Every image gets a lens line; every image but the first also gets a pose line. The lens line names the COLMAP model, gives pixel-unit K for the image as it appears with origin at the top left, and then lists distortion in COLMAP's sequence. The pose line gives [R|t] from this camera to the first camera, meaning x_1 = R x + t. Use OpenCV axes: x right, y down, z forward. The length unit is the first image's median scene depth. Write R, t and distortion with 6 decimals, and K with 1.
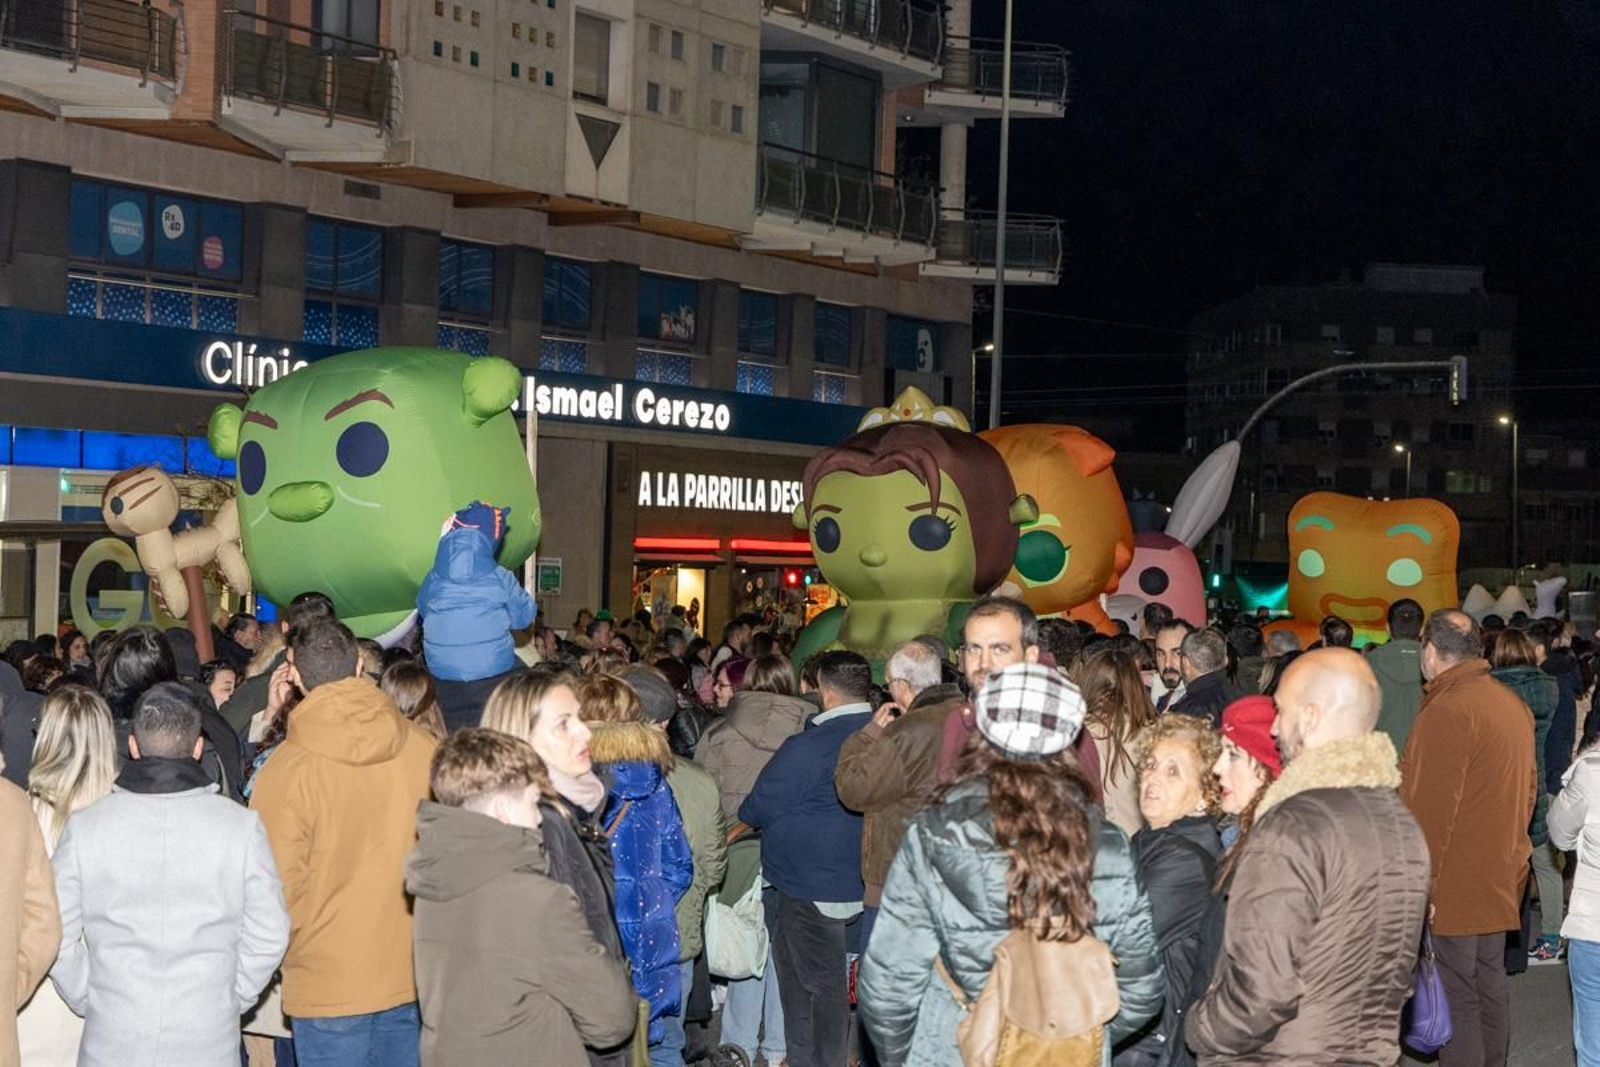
lens RADIAL K [[3443.4, 0, 800.0], [0, 3443.4, 533.5], [0, 0, 1]] dist [0.035007, -0.487028]
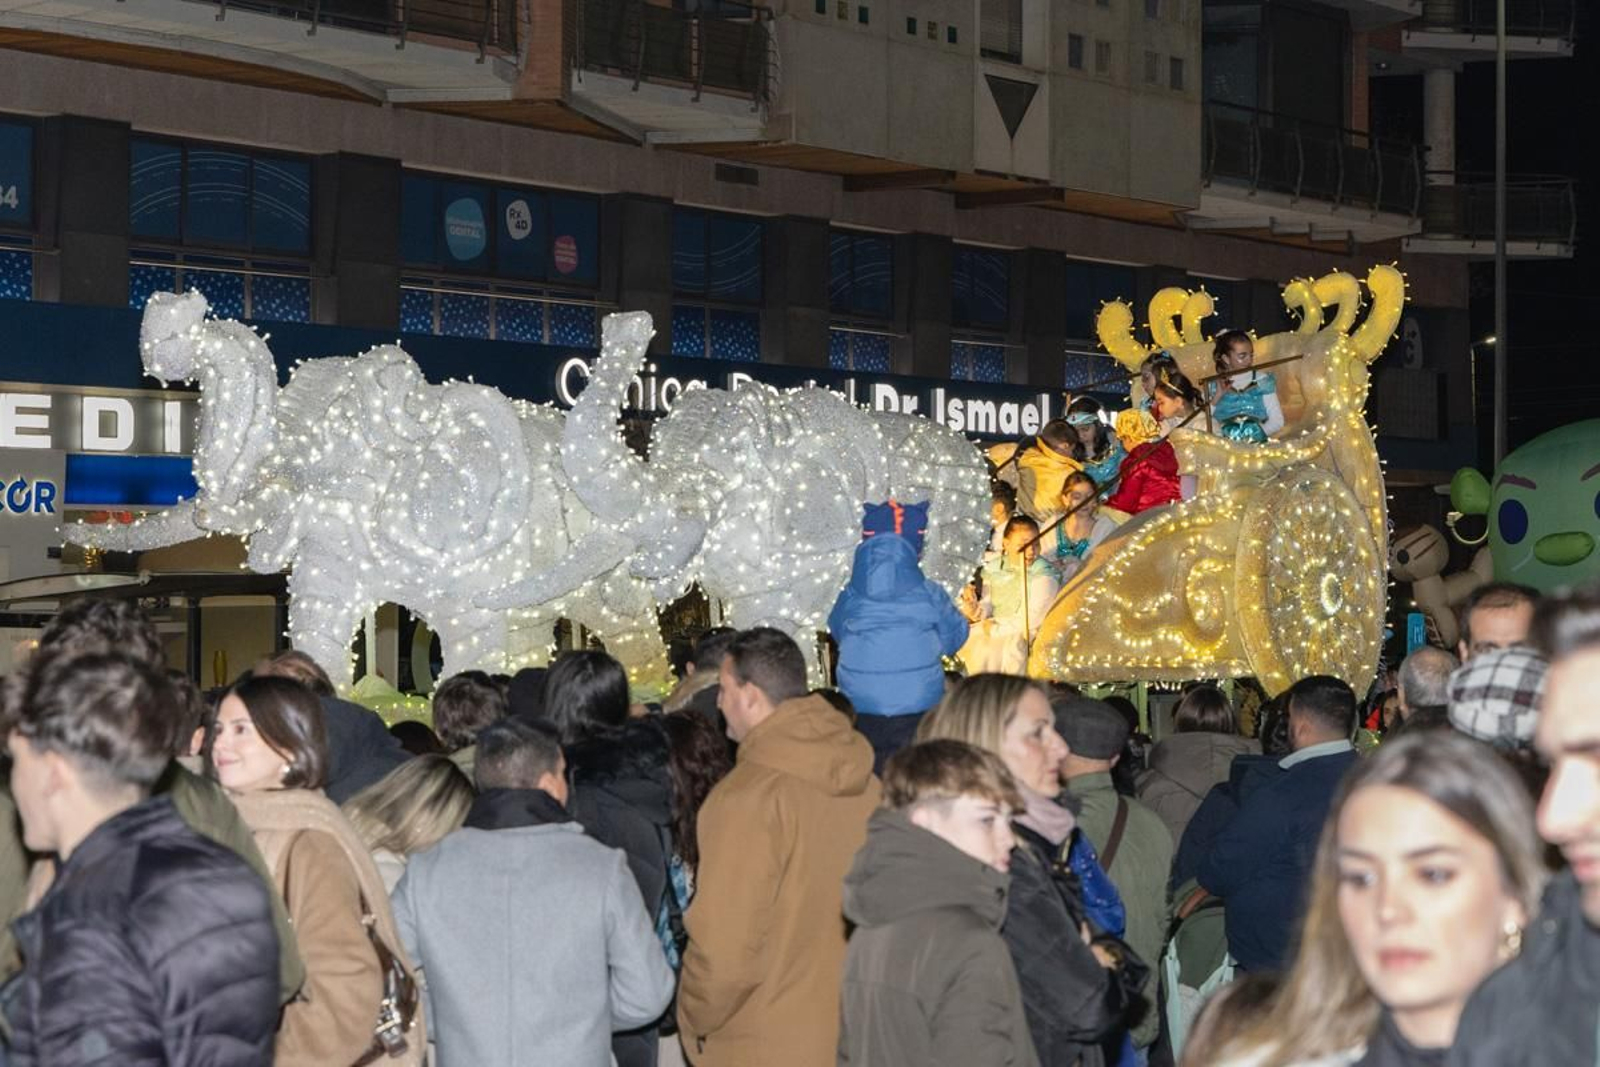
lens RADIAL K [[4172.9, 0, 874.1], [0, 4172.9, 534.6], [0, 0, 1]] dist [0.022759, -0.639491]
pose [[0.995163, -0.028769, -0.093934, 0.000668], [0.027755, 0.999542, -0.012083, 0.002309], [0.094239, 0.009418, 0.995505, -0.018980]]
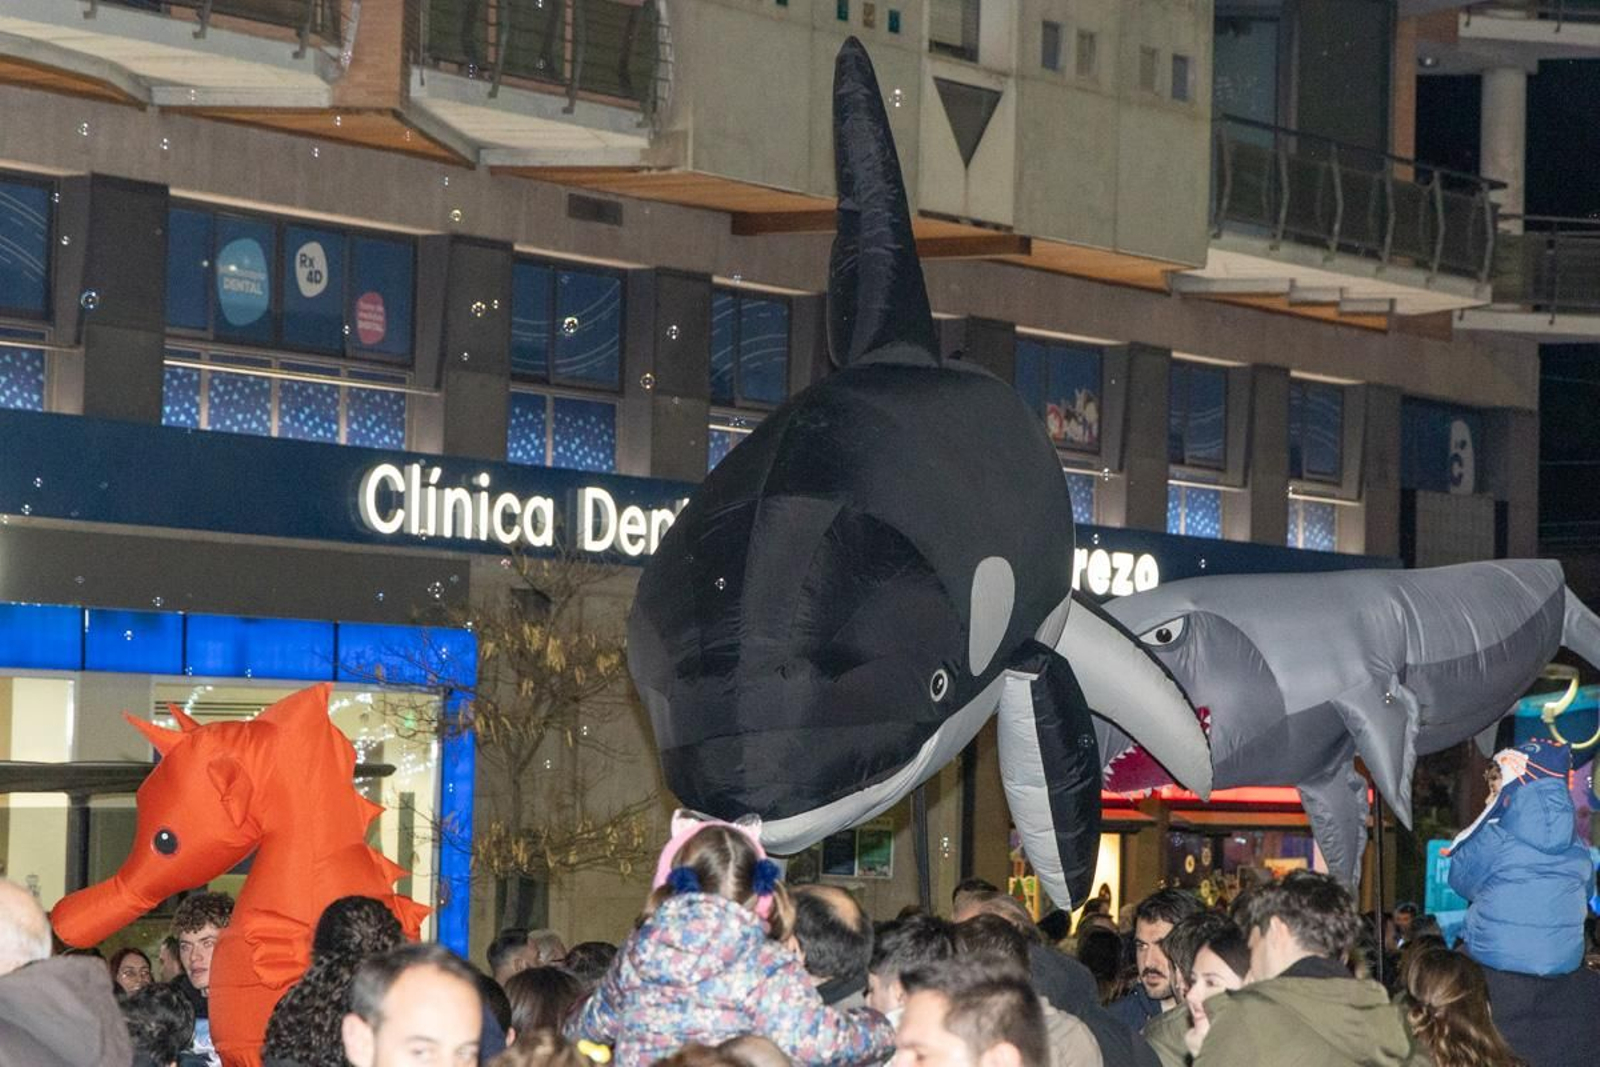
lens RADIAL K [[6279.1, 0, 800.0], [0, 6279.1, 533.5], [0, 0, 1]] dist [0.043171, 0.069772]
pose [[0.999022, -0.009520, -0.043170, -0.043208], [0.007853, 0.999223, -0.038628, 0.000111], [0.043504, 0.038251, 0.998321, -0.098032]]
